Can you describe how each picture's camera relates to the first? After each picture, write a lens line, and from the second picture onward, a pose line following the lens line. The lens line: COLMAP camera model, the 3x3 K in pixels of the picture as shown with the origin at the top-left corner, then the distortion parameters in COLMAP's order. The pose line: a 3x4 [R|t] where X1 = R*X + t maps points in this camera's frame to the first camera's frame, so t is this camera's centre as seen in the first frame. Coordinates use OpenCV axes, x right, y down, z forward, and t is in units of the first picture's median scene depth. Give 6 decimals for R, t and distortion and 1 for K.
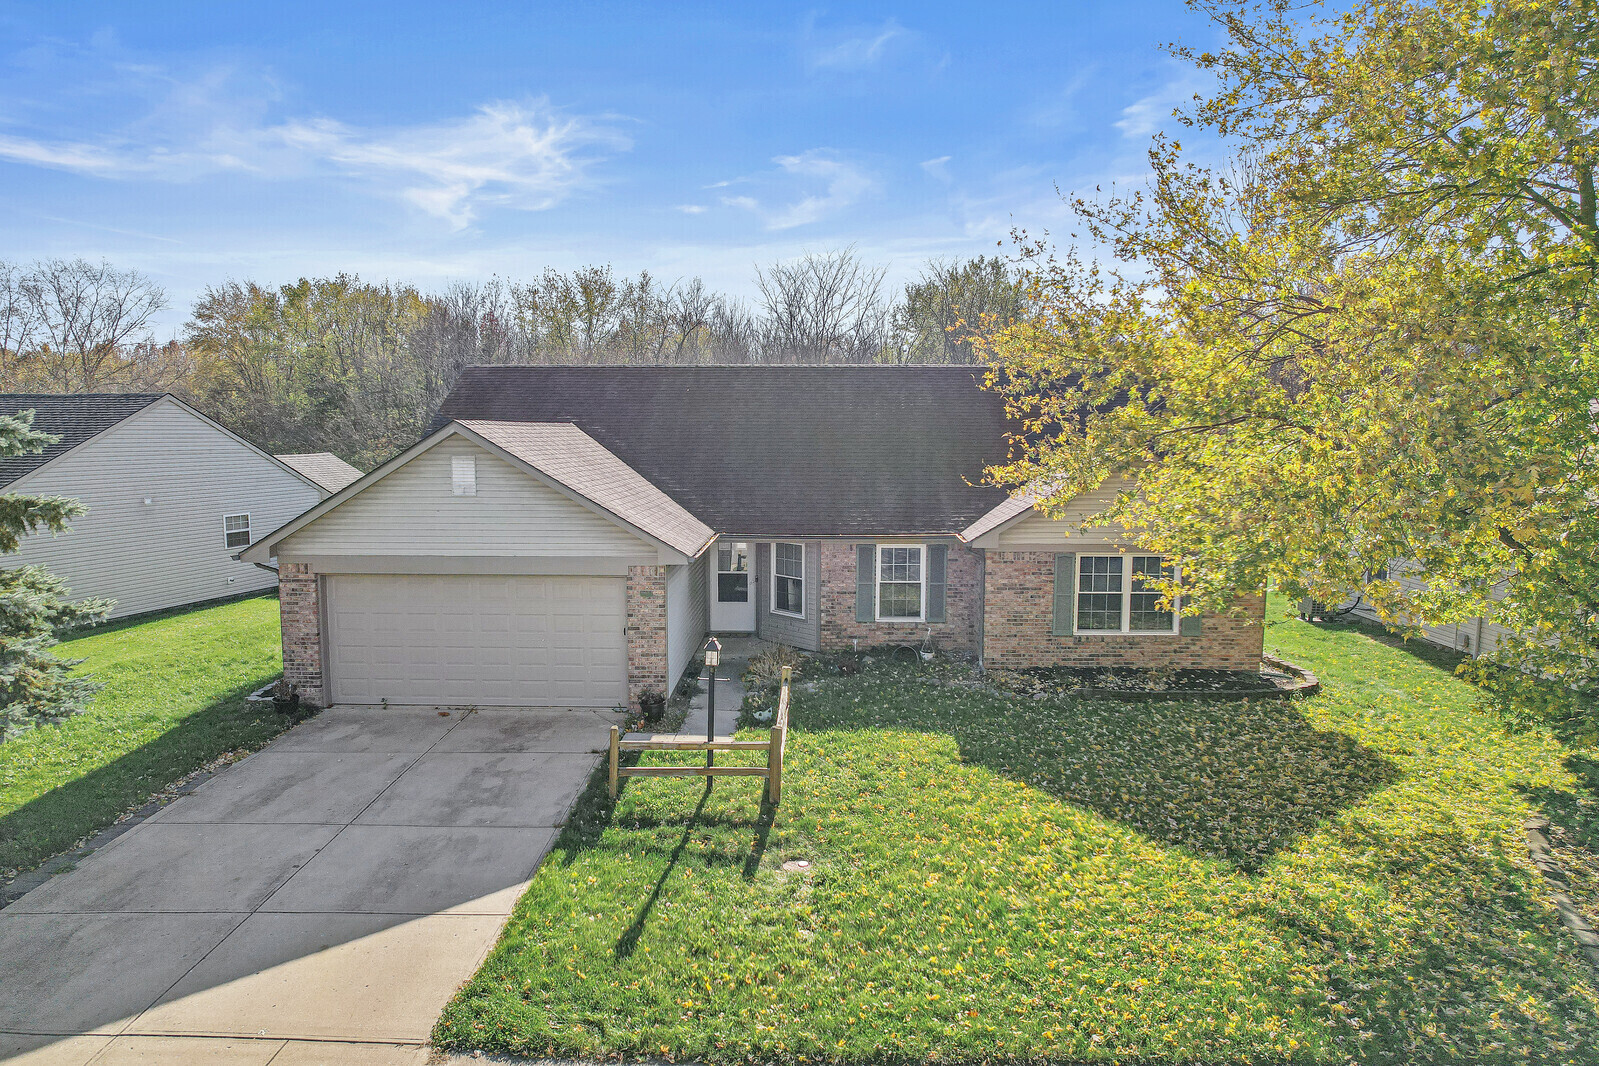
lens RADIAL K [[1019.5, 0, 802.1], [0, 1019.5, 529.1], [0, 0, 1]] dist [-0.033330, 0.013212]
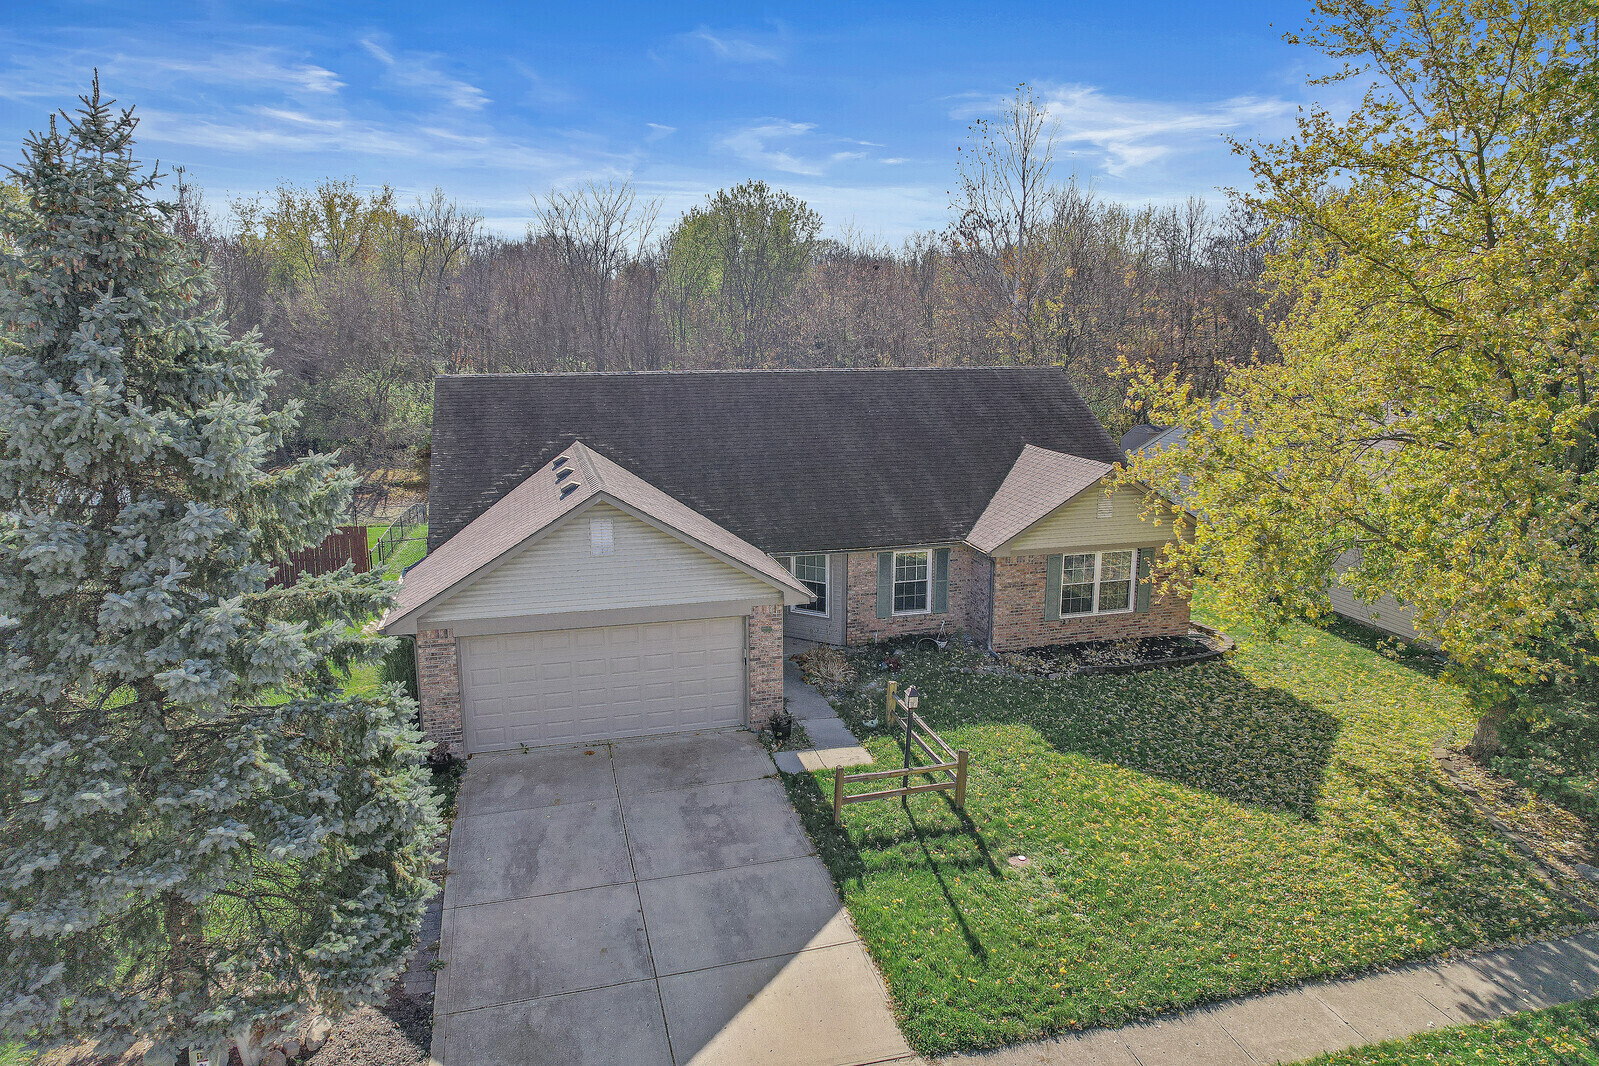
lens RADIAL K [[1019.5, 0, 803.1], [0, 1019.5, 527.4], [0, 0, 1]] dist [-0.033330, 0.013212]
pose [[0.957568, -0.060035, 0.281885, -0.450298], [0.030468, 0.993670, 0.108130, -0.180782], [-0.286592, -0.094953, 0.953336, -0.095566]]
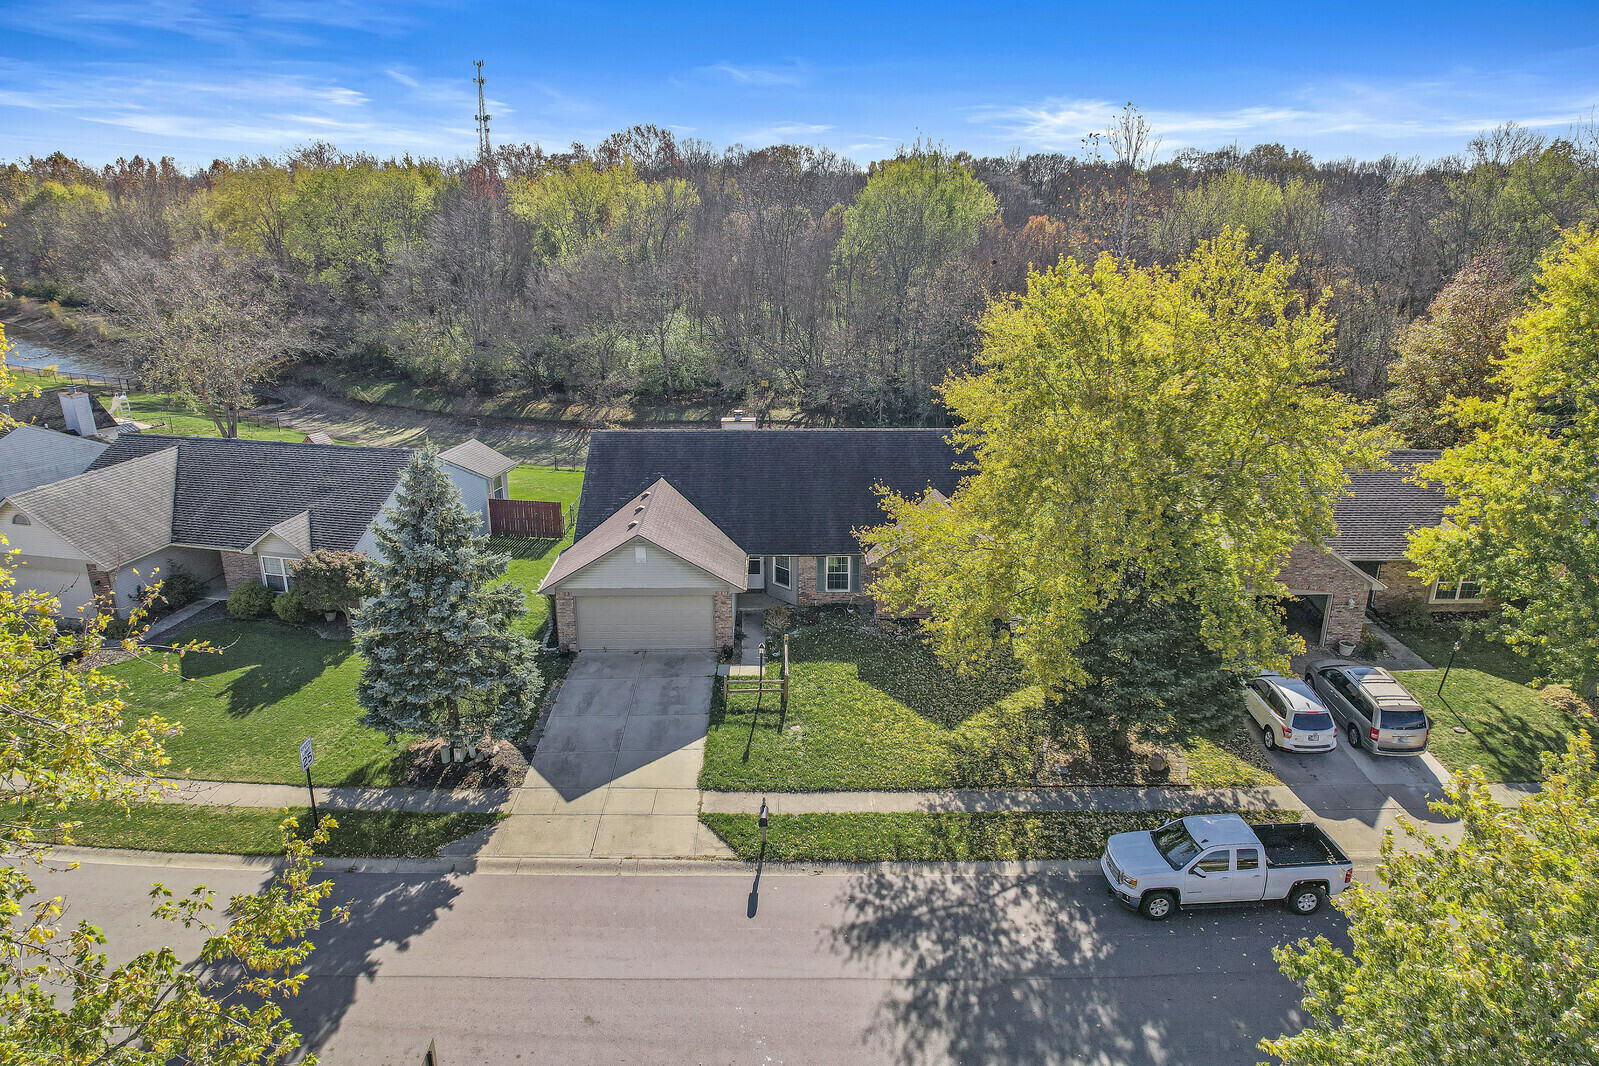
lens RADIAL K [[1019.5, 0, 794.3], [0, 1019.5, 537.7], [0, 0, 1]] dist [-0.033330, 0.013212]
pose [[0.999444, -0.016273, 0.029106, -0.061695], [0.009037, 0.972361, 0.233309, -0.632016], [-0.032098, -0.232916, 0.971967, -1.224605]]
